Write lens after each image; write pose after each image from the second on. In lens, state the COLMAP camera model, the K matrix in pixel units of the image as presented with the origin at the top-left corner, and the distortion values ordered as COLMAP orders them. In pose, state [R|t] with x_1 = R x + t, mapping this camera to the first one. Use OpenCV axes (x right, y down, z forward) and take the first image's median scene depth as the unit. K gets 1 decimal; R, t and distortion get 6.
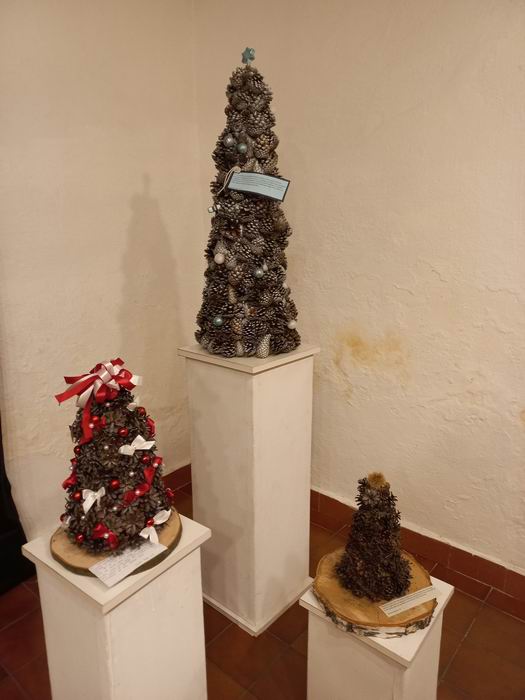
lens RADIAL K [[504.3, 0, 262.5], [0, 504.3, 350.0], [0, 0, 1]] dist [0.105623, -0.197280]
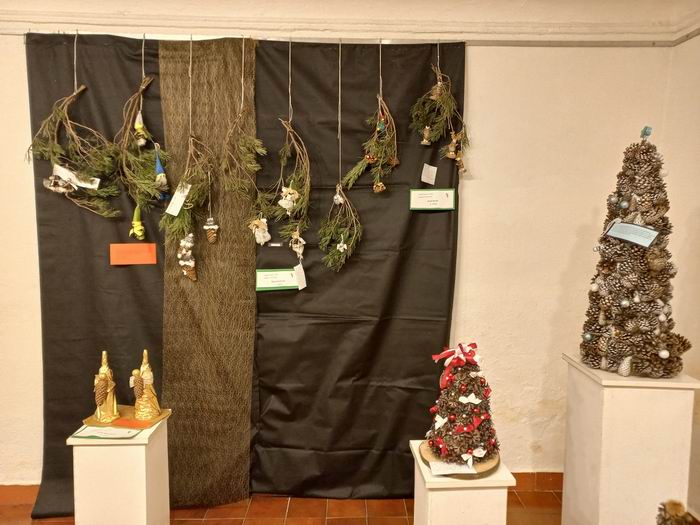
lens RADIAL K [[500.0, 0, 350.0], [0, 500.0, 262.5], [0, 0, 1]] dist [0.006423, -0.002578]
pose [[0.656909, 0.089211, -0.748674, 0.441724], [-0.208097, 0.975858, -0.066309, -0.032935], [0.724684, 0.199355, 0.659614, -0.269606]]
